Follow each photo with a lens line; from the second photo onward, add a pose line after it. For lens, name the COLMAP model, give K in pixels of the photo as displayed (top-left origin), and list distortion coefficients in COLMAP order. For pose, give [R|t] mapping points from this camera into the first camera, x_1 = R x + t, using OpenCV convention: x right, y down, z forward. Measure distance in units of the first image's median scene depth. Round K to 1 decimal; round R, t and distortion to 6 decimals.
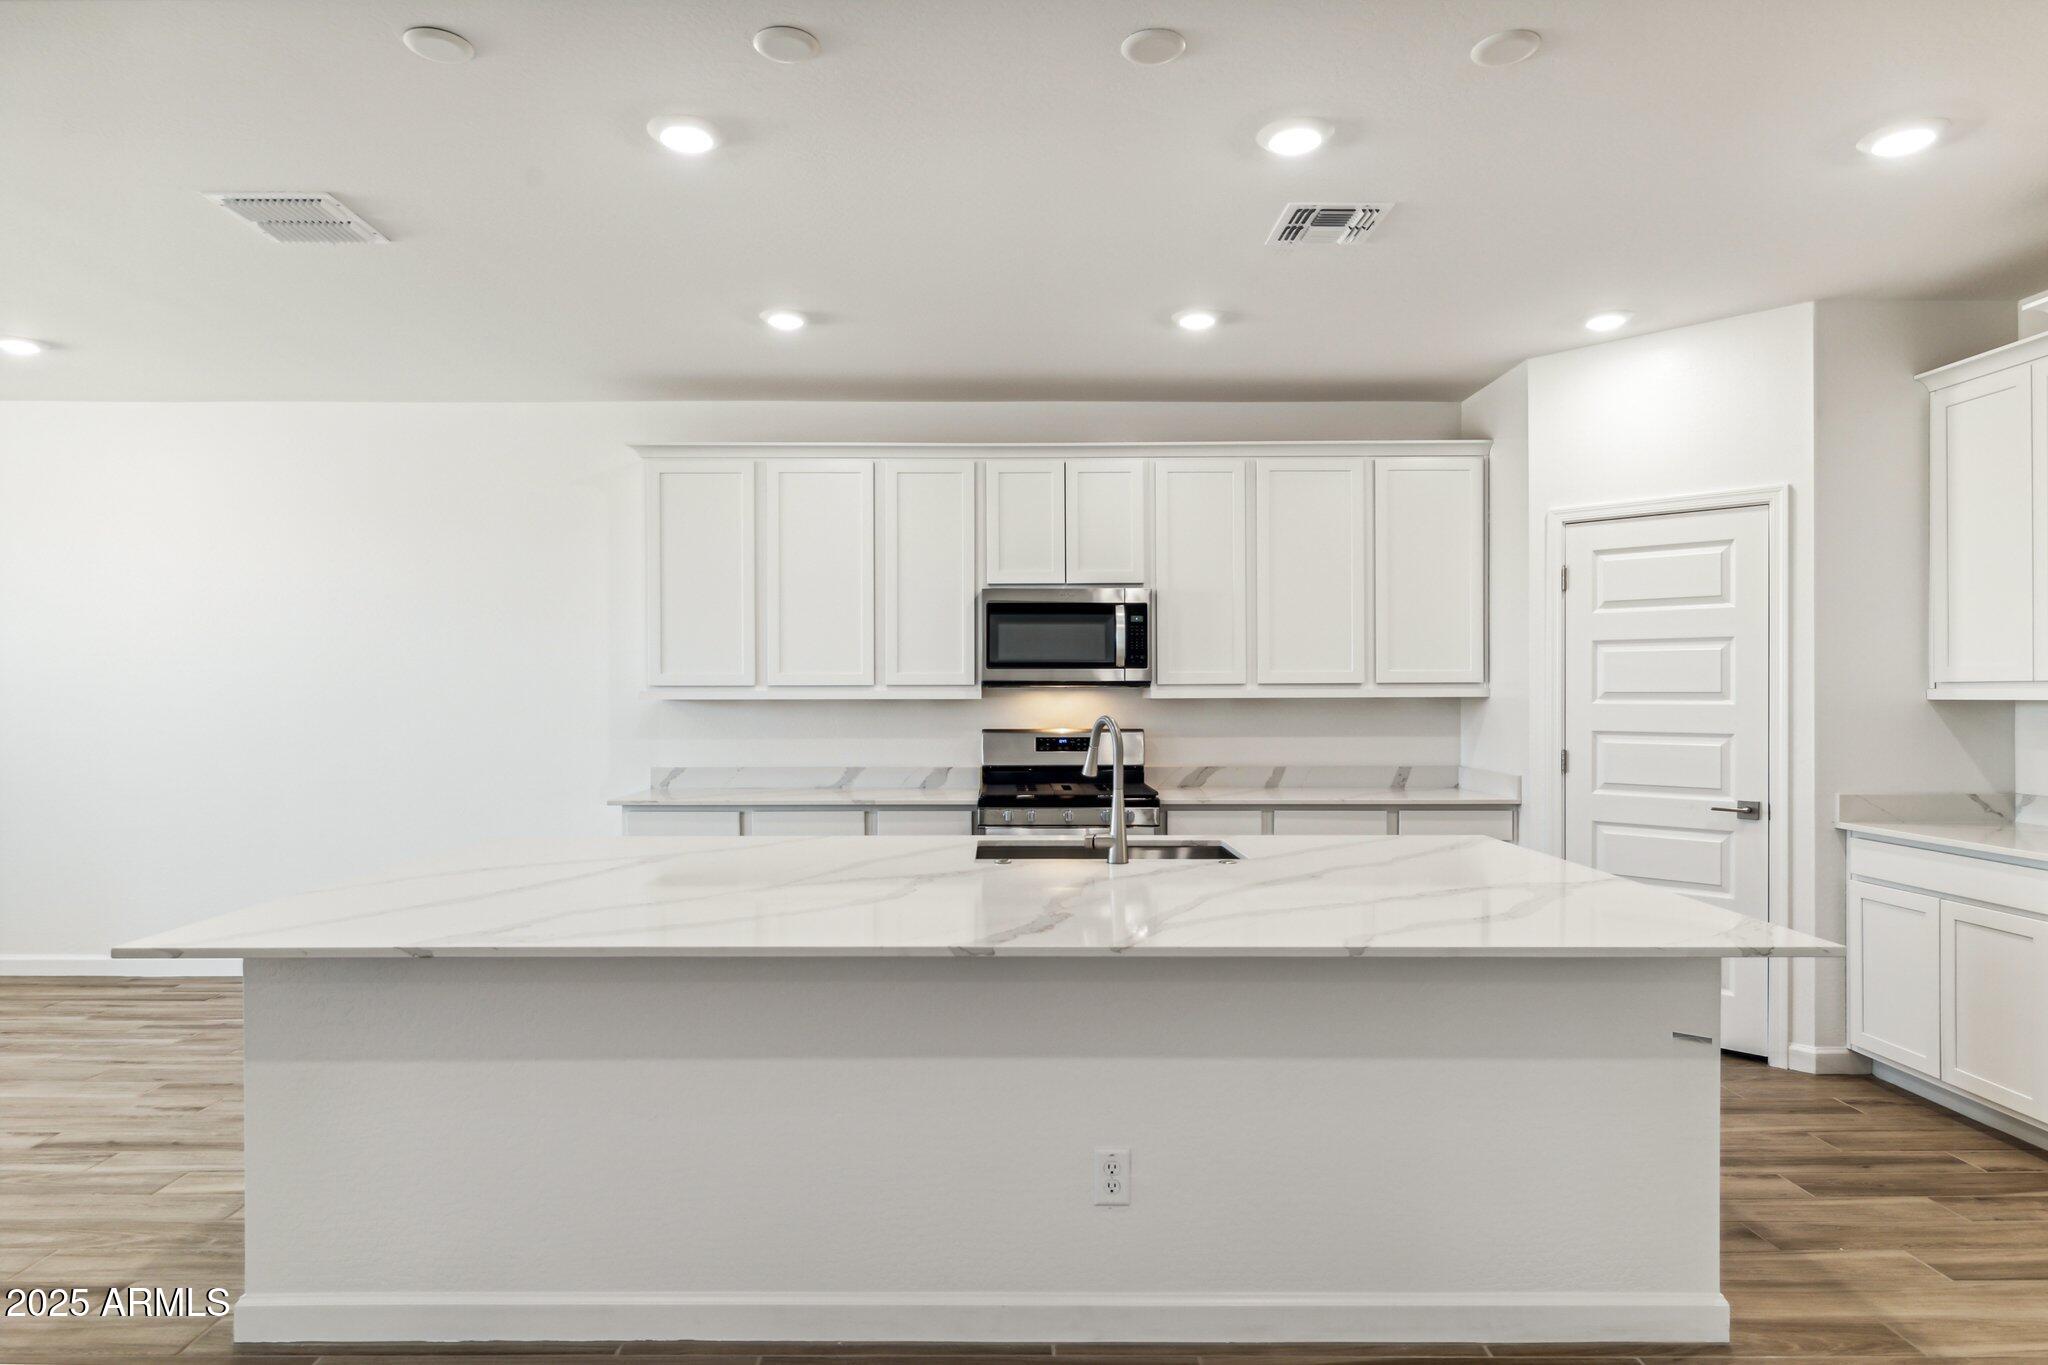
lens RADIAL K [[1151.4, 0, 1010.9], [0, 1151.4, 700.8], [0, 0, 1]] dist [0.009791, -0.004522]
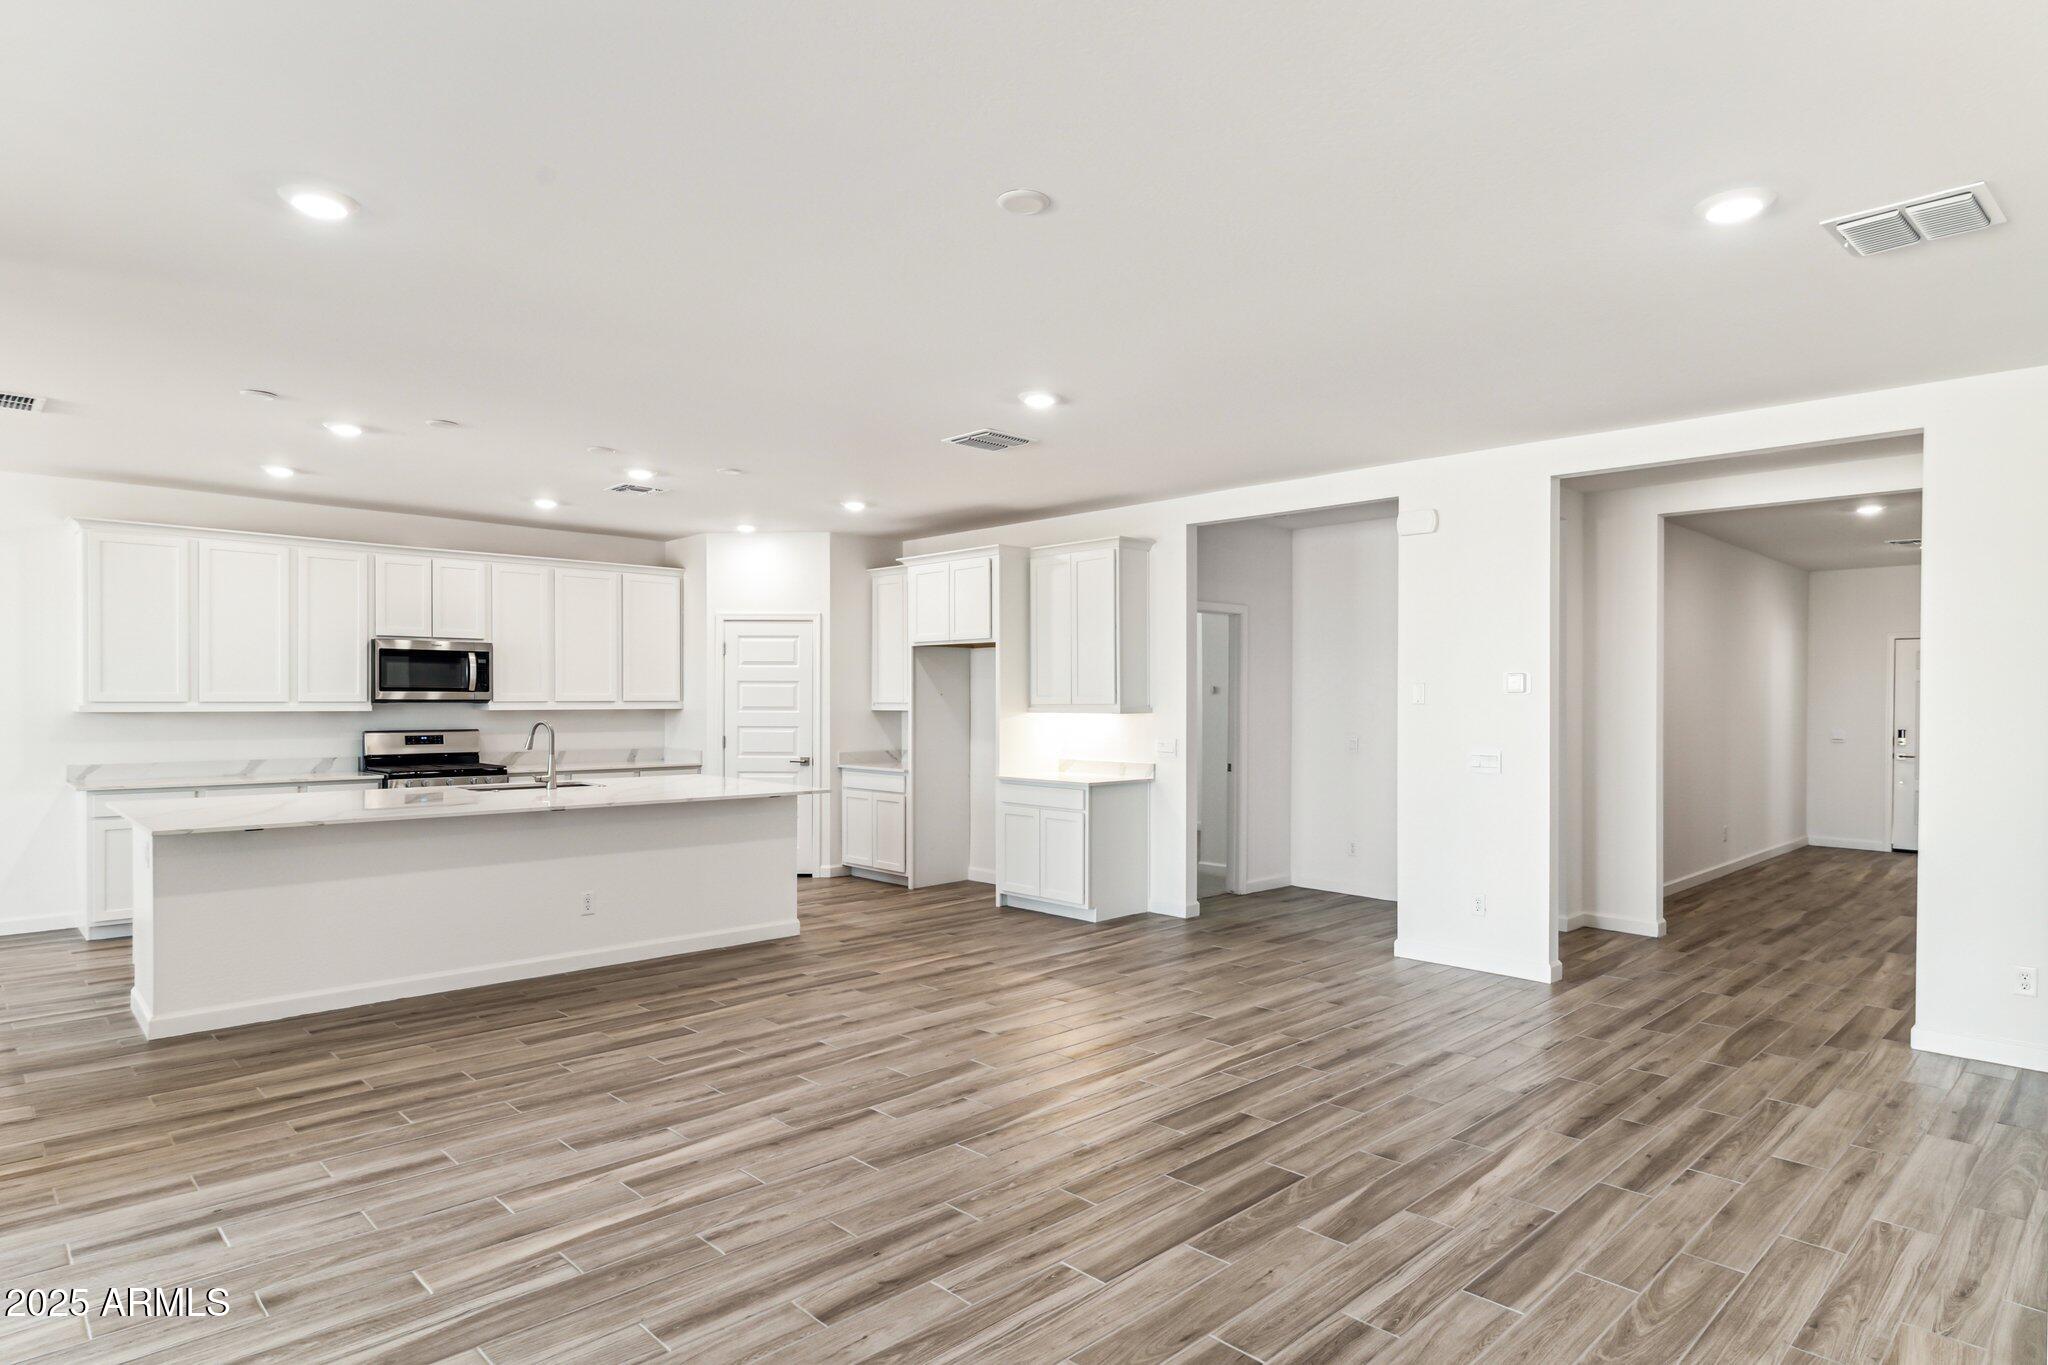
lens RADIAL K [[1151.4, 0, 1016.7], [0, 1151.4, 704.7], [0, 0, 1]] dist [0.009791, -0.004522]
pose [[0.728971, 0.000655, 0.684544, -0.473069], [0.000647, 0.999998, -0.001646, -0.006714], [-0.684545, 0.001643, 0.728969, -0.727756]]
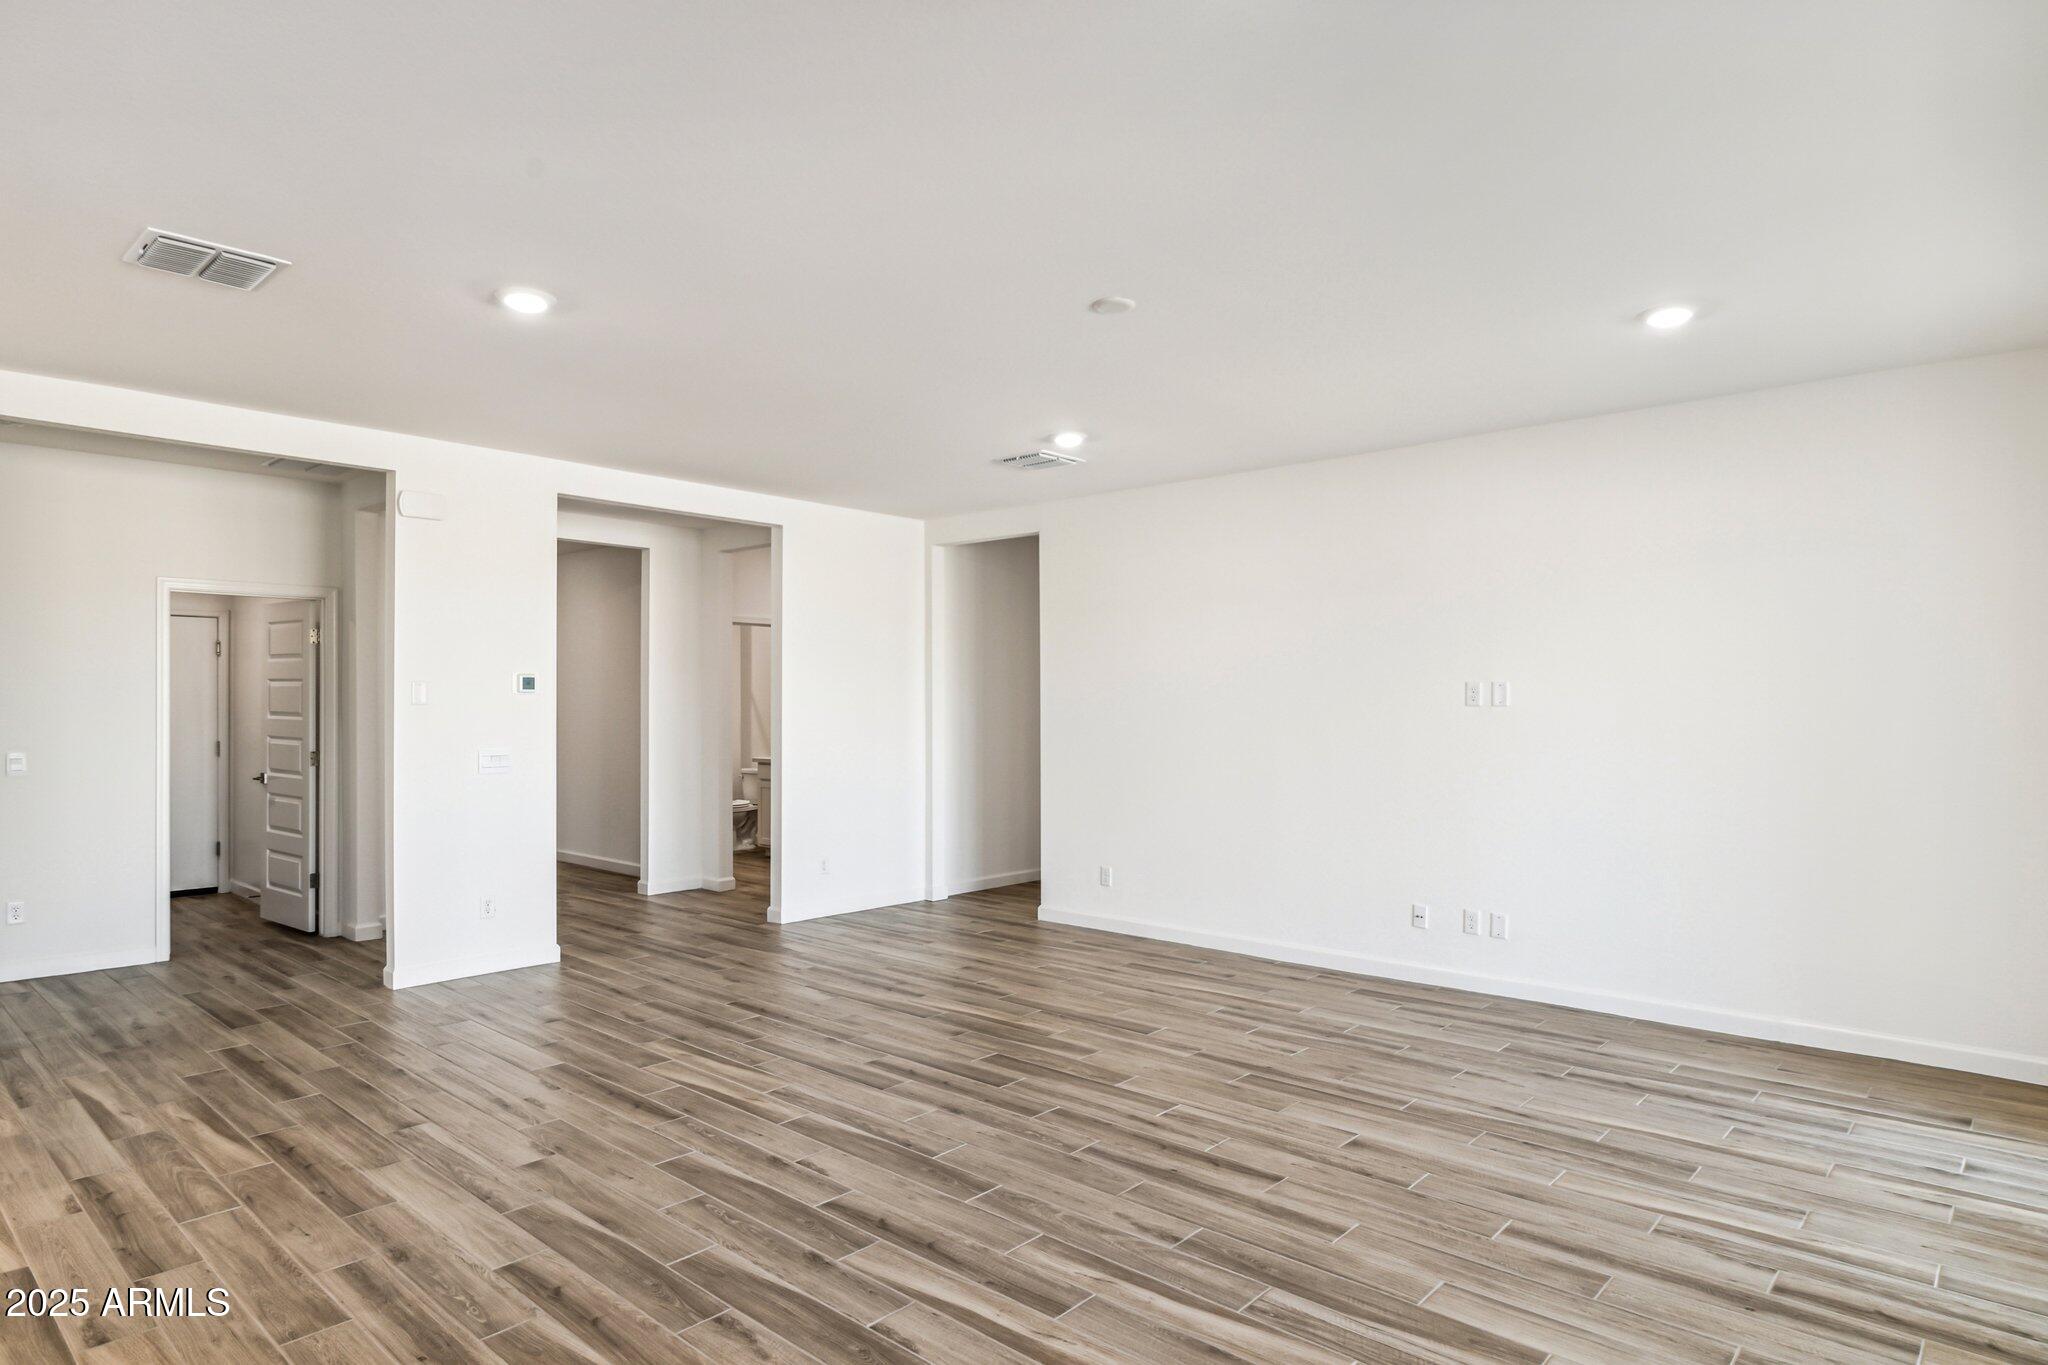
lens RADIAL K [[1151.4, 0, 1033.3], [0, 1151.4, 690.9], [0, 0, 1]] dist [0.009791, -0.004522]
pose [[-0.742234, 0.009311, 0.670077, -0.534664], [0.004248, 0.999949, -0.009190, -0.014298], [-0.670128, -0.003974, -0.742235, 0.363327]]
